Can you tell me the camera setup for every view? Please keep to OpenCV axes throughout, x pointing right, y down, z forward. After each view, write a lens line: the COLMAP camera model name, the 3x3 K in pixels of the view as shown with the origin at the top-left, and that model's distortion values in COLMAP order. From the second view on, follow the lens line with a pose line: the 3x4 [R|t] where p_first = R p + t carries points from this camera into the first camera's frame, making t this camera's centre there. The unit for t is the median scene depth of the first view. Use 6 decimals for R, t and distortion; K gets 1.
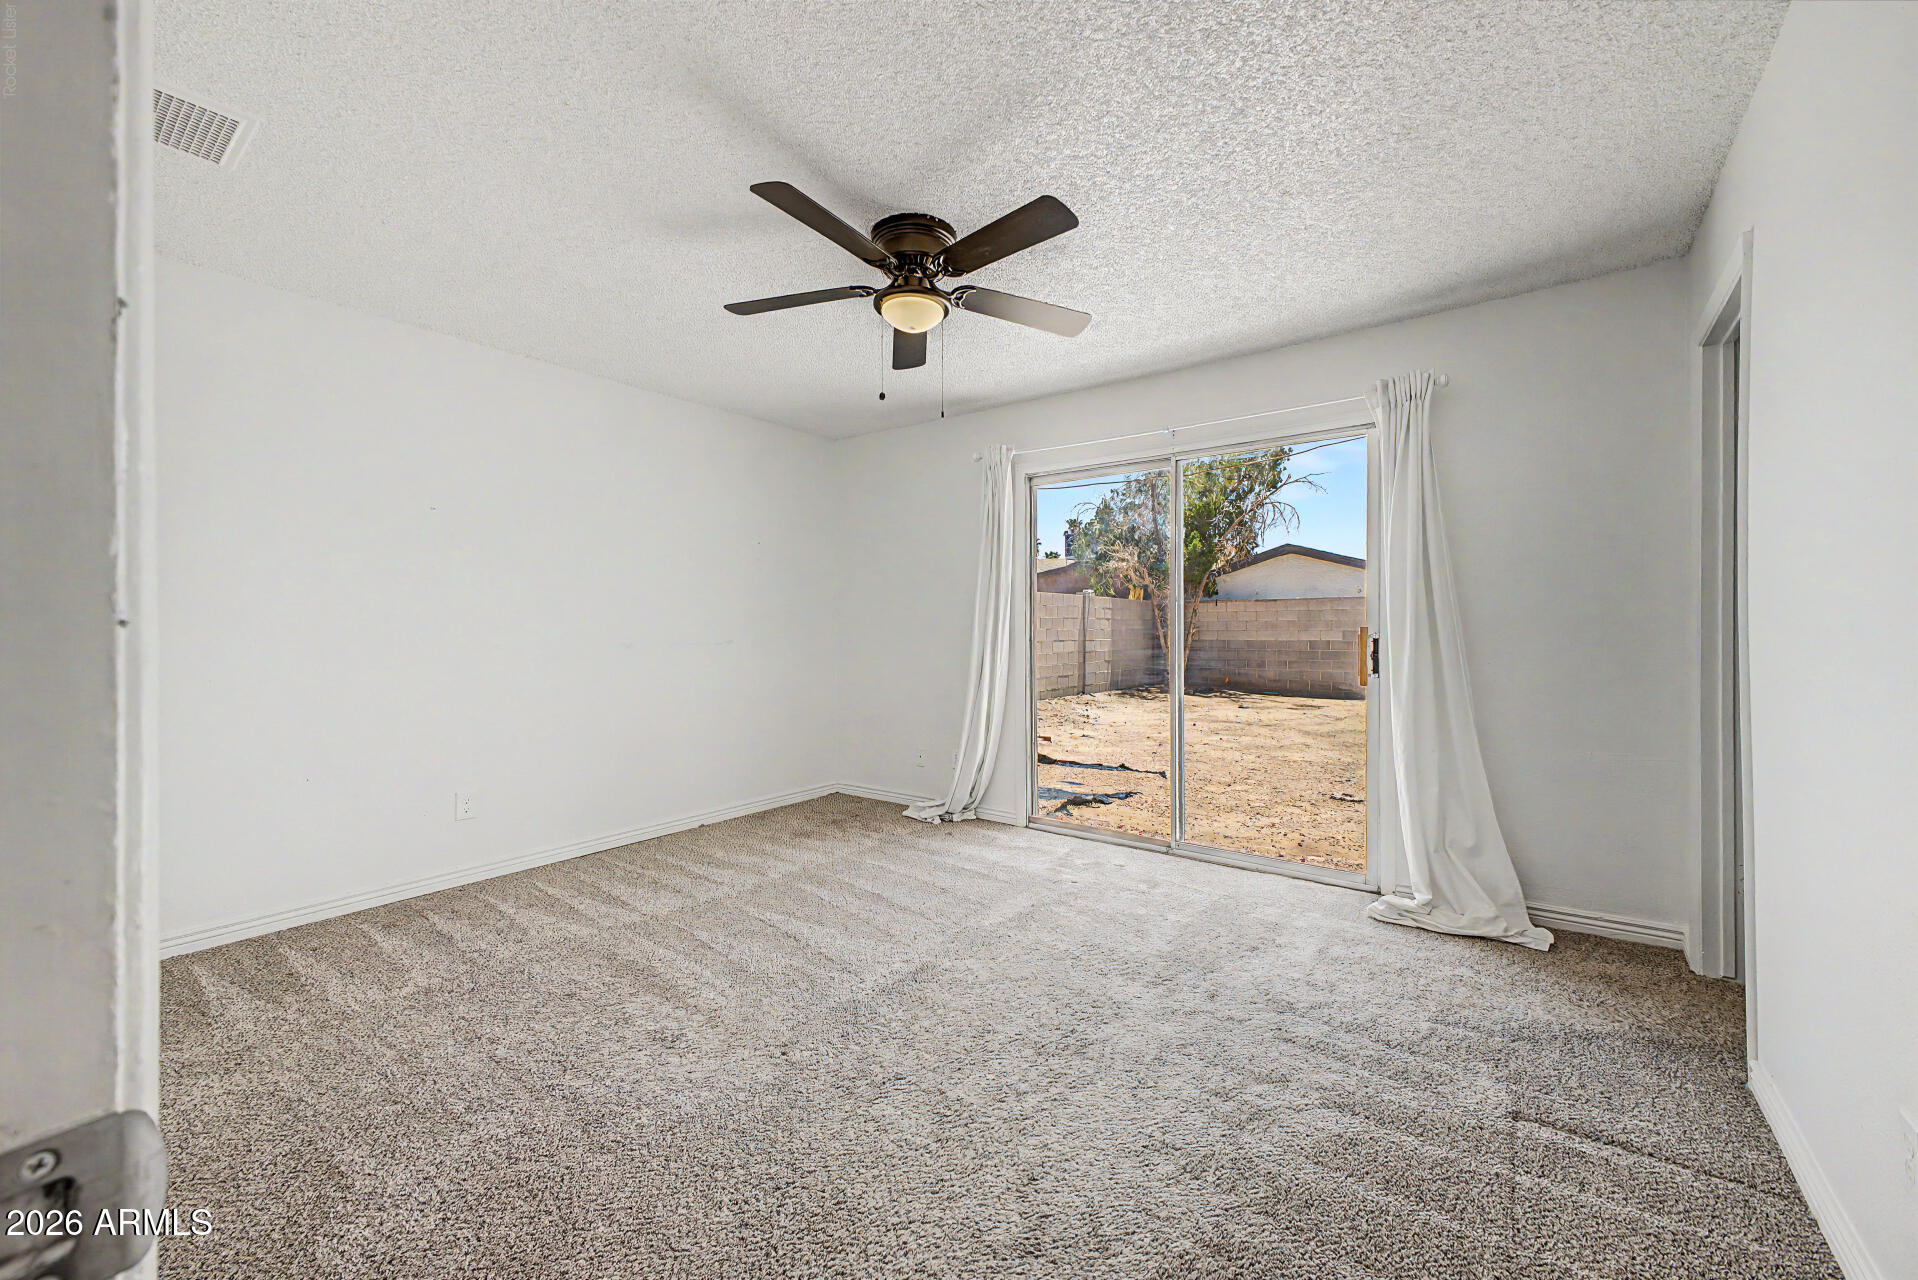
lens RADIAL K [[747.1, 0, 967.8], [0, 747.1, 621.8], [0, 0, 1]] dist [0.014951, -0.000595]
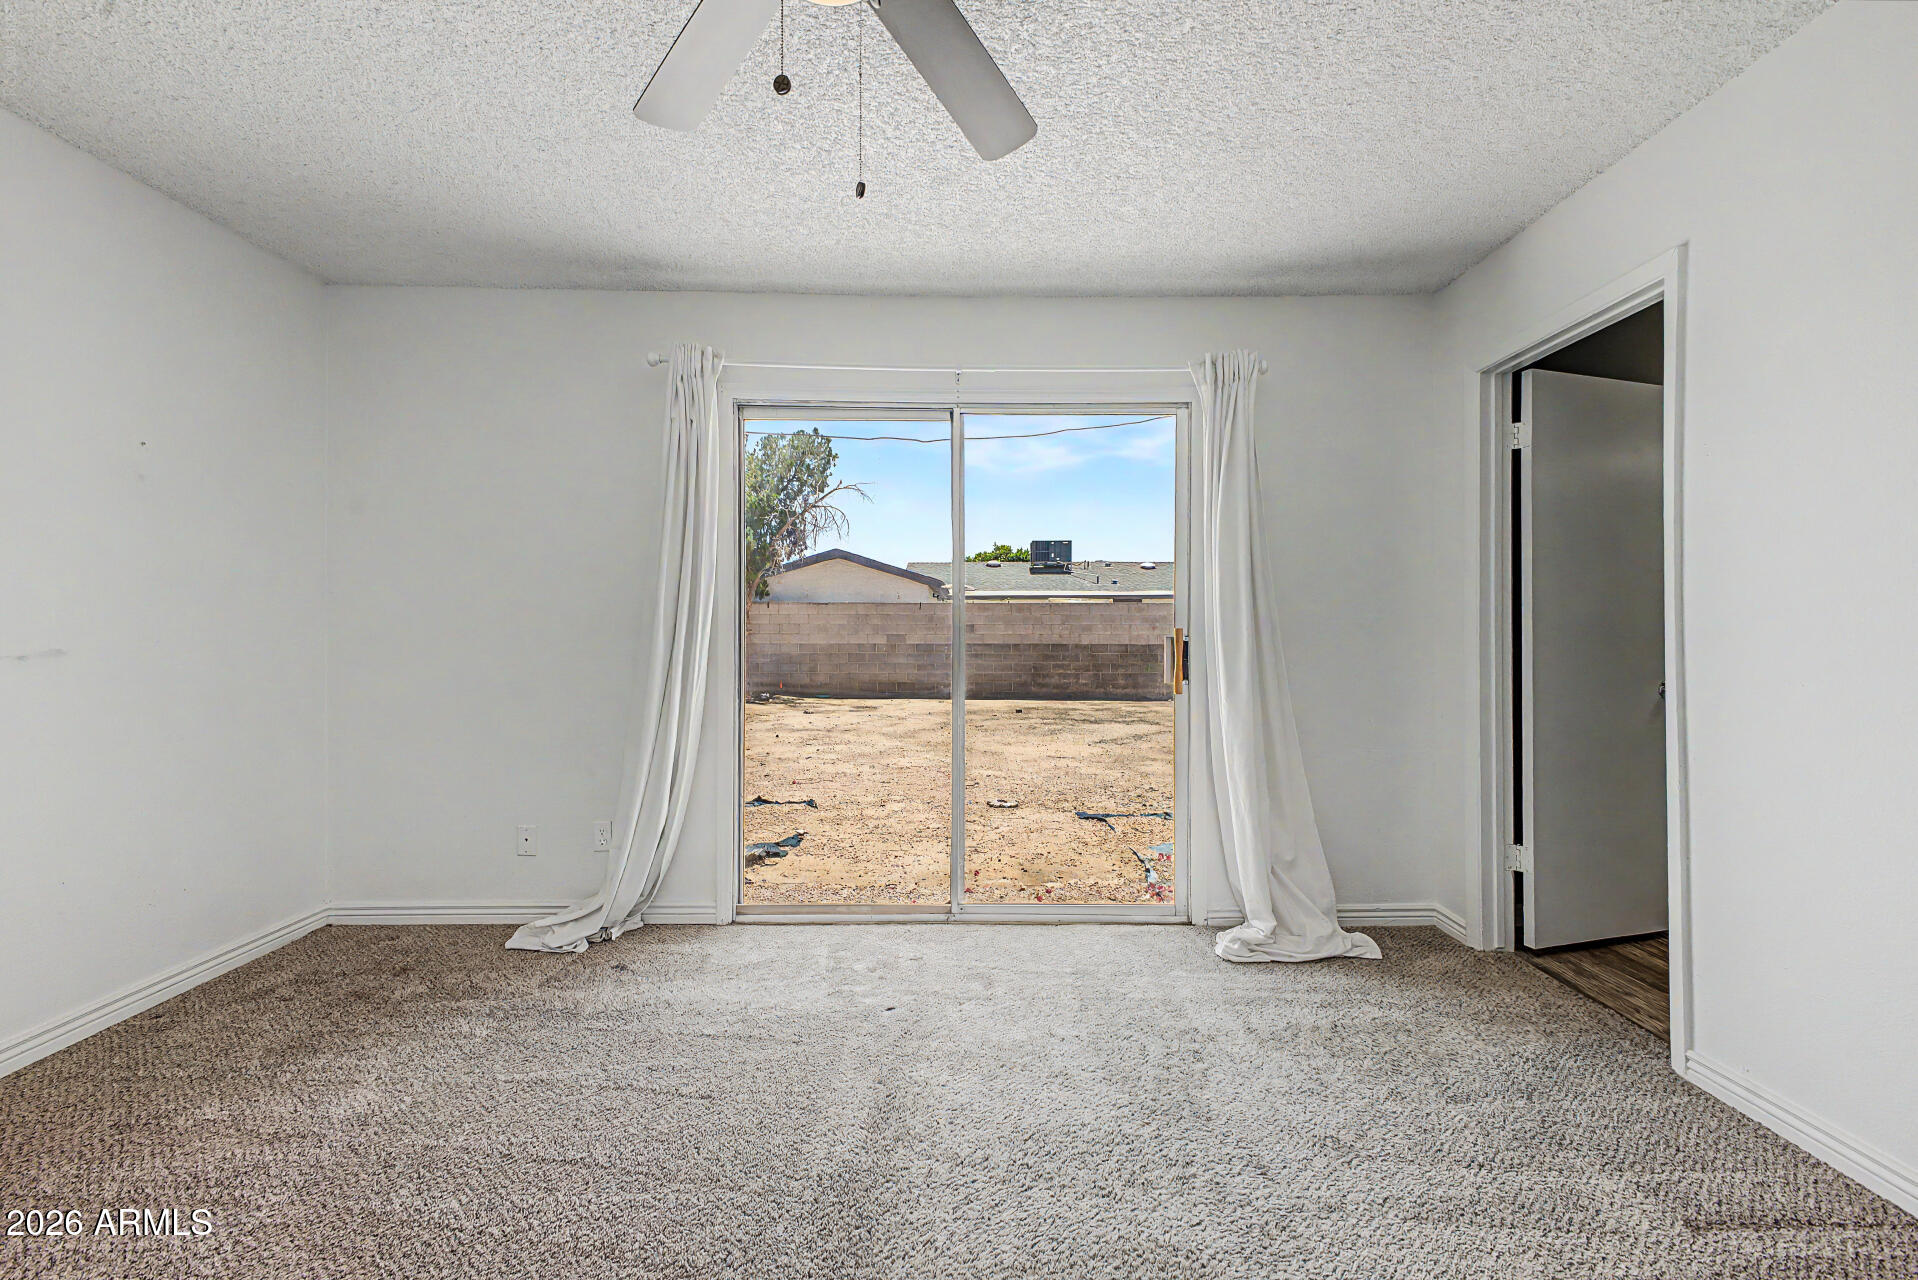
lens RADIAL K [[747.1, 0, 967.8], [0, 747.1, 621.8], [0, 0, 1]] dist [0.014951, -0.000595]
pose [[0.797820, 0.015992, 0.602683, -0.159631], [-0.013245, 0.999872, -0.008998, 0.007725], [-0.602750, -0.000804, 0.797930, 0.328631]]
